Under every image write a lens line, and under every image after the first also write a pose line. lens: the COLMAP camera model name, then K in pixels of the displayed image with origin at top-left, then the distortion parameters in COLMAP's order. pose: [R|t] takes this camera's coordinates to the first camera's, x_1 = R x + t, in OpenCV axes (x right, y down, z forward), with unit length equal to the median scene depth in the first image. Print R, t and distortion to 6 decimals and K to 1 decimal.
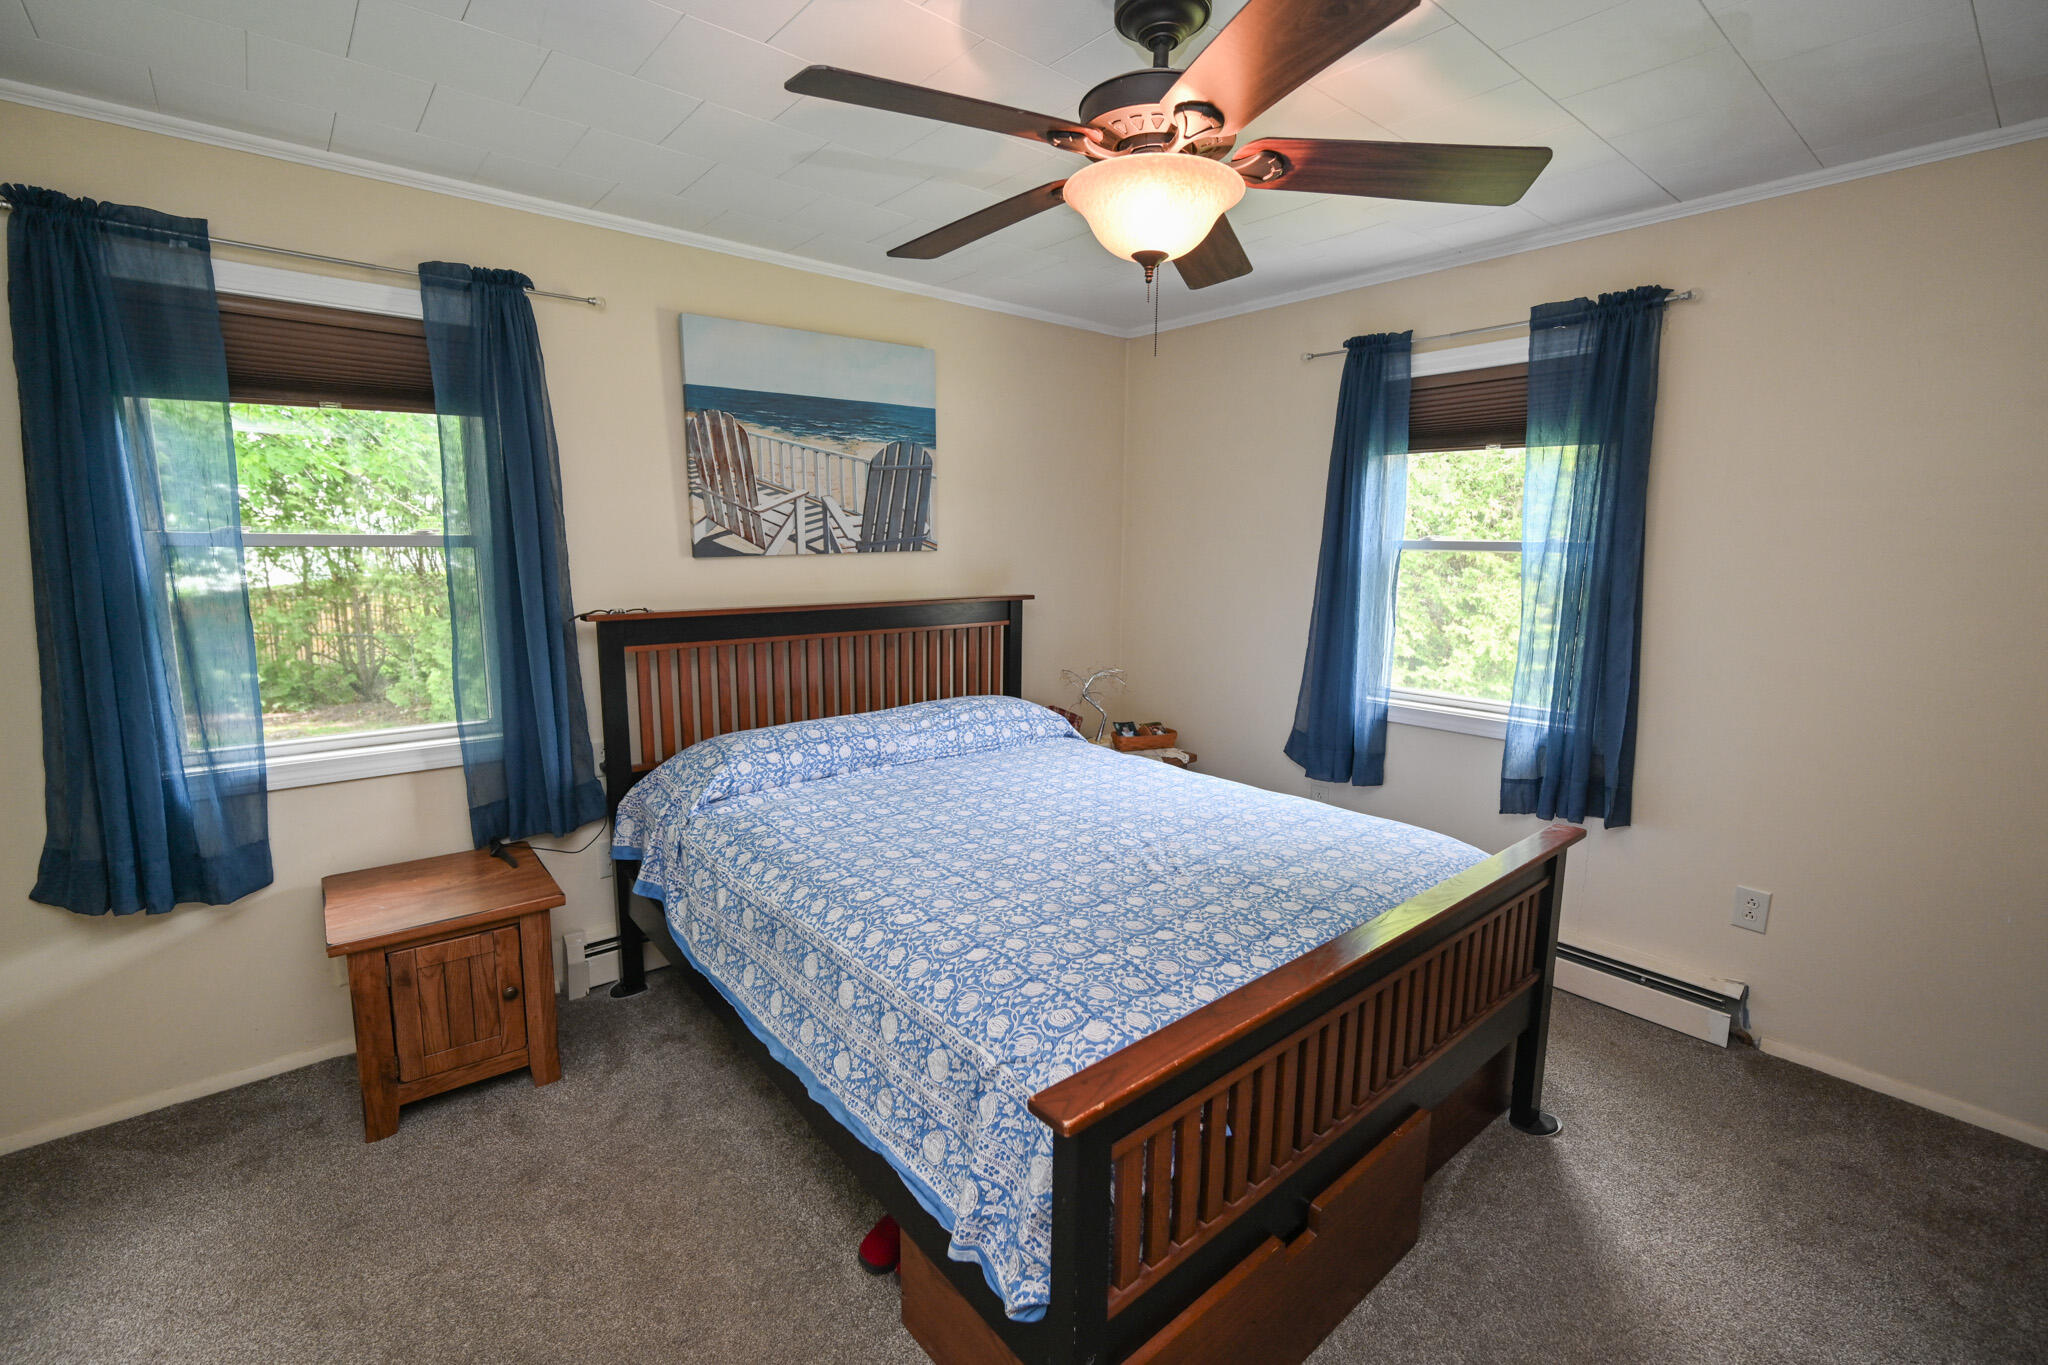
lens RADIAL K [[910.8, 0, 1027.4], [0, 910.8, 674.8], [0, 0, 1]] dist [0.002038, 0.000732]
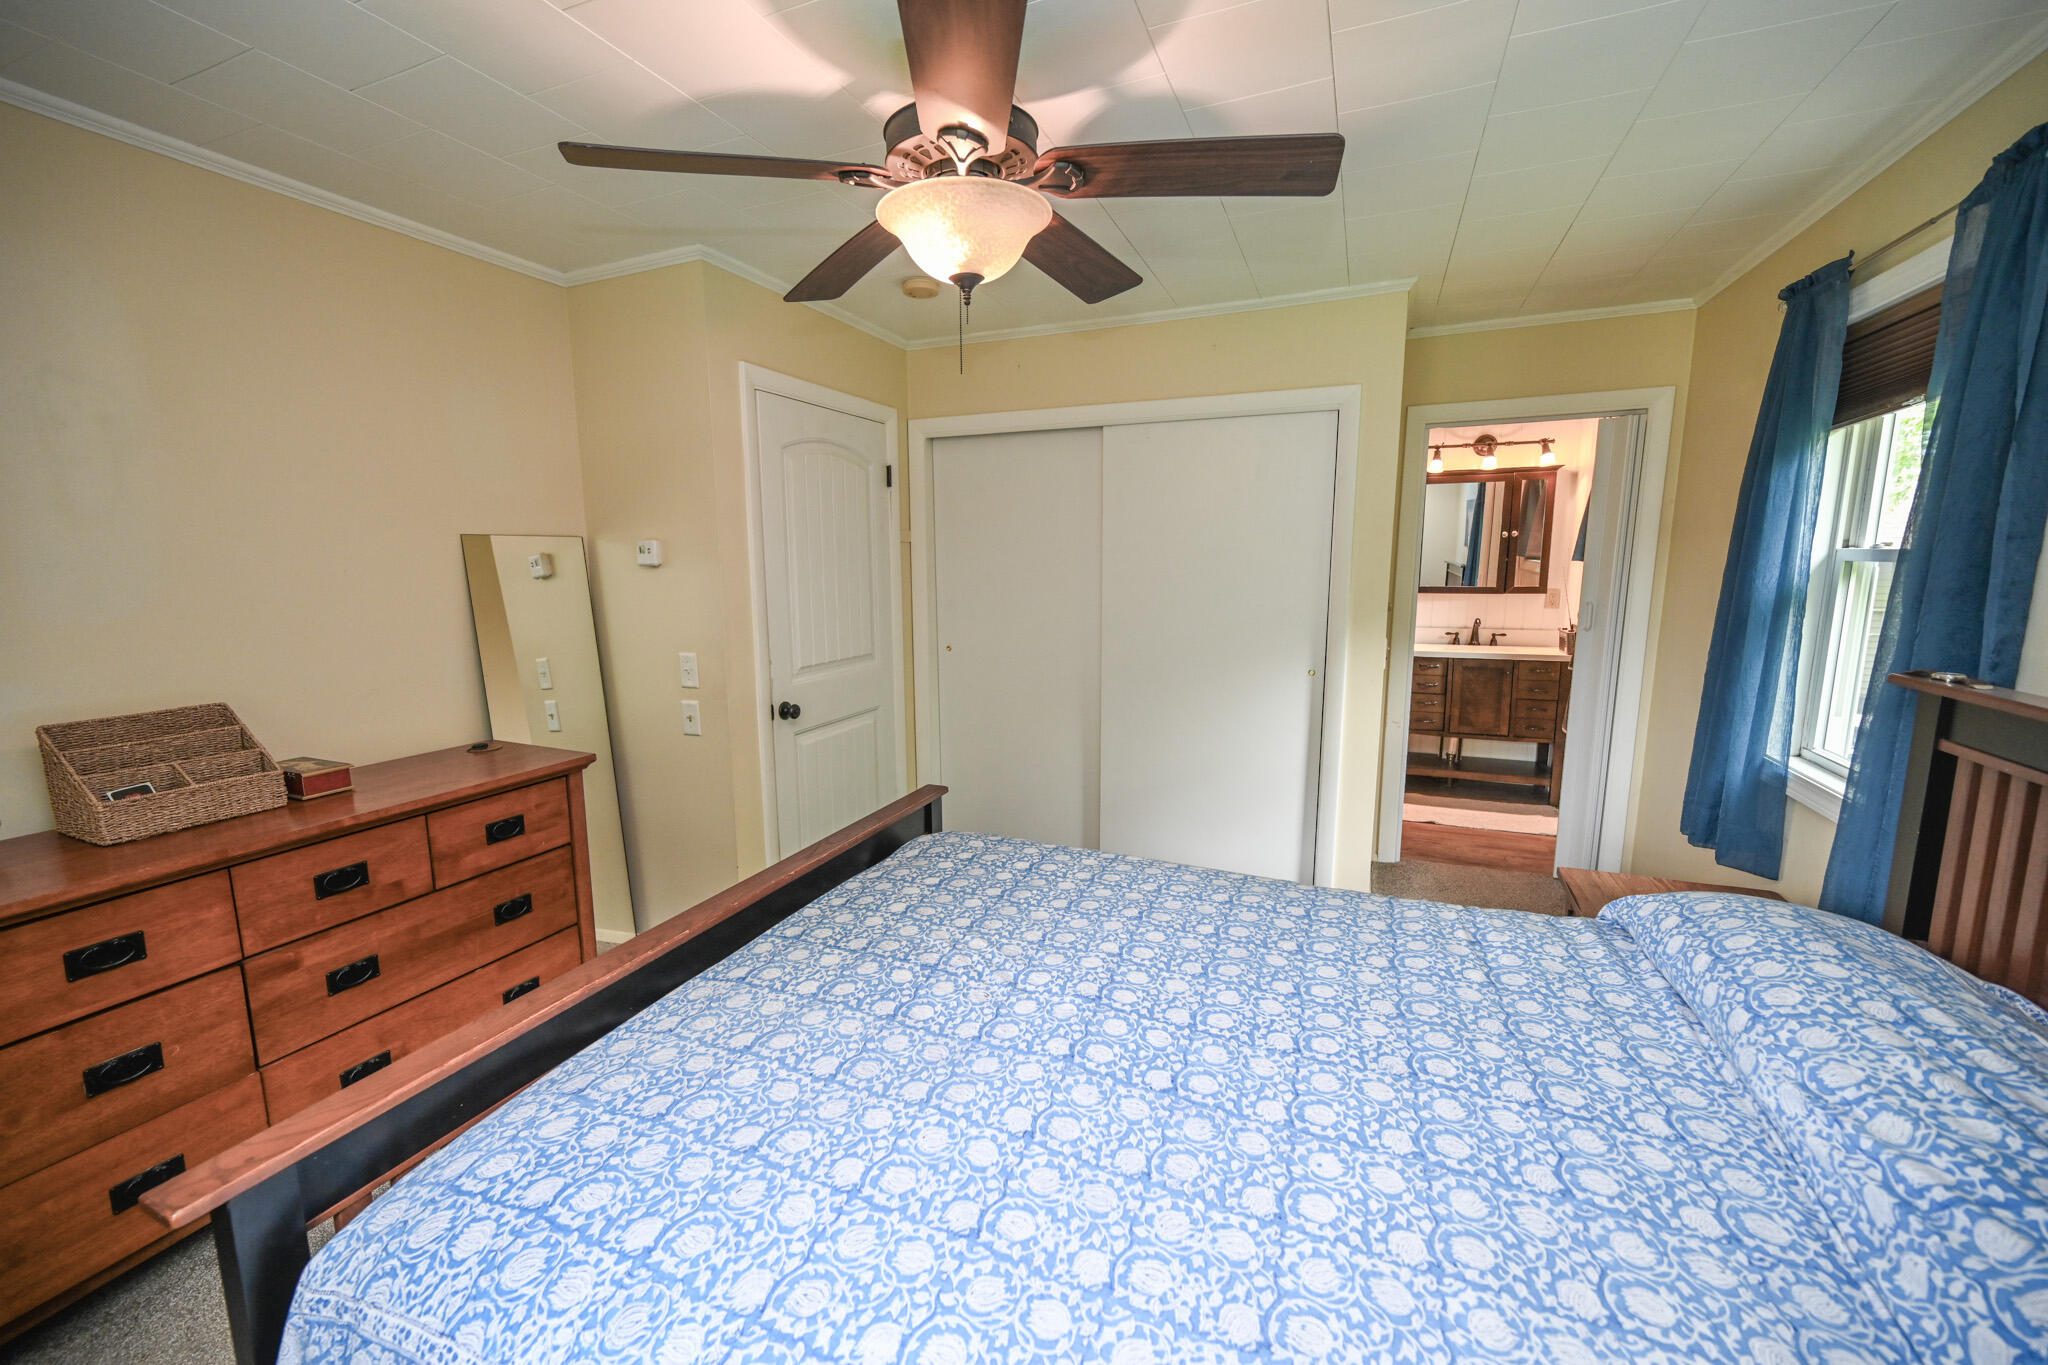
lens RADIAL K [[811.0, 0, 1025.6], [0, 811.0, 682.3], [0, 0, 1]] dist [-0.000664, 0.000072]
pose [[-0.896411, 0.067261, -0.438090, 0.344670], [-0.066864, 0.956585, 0.283681, -0.196350], [0.438150, 0.283588, -0.852996, 1.326444]]
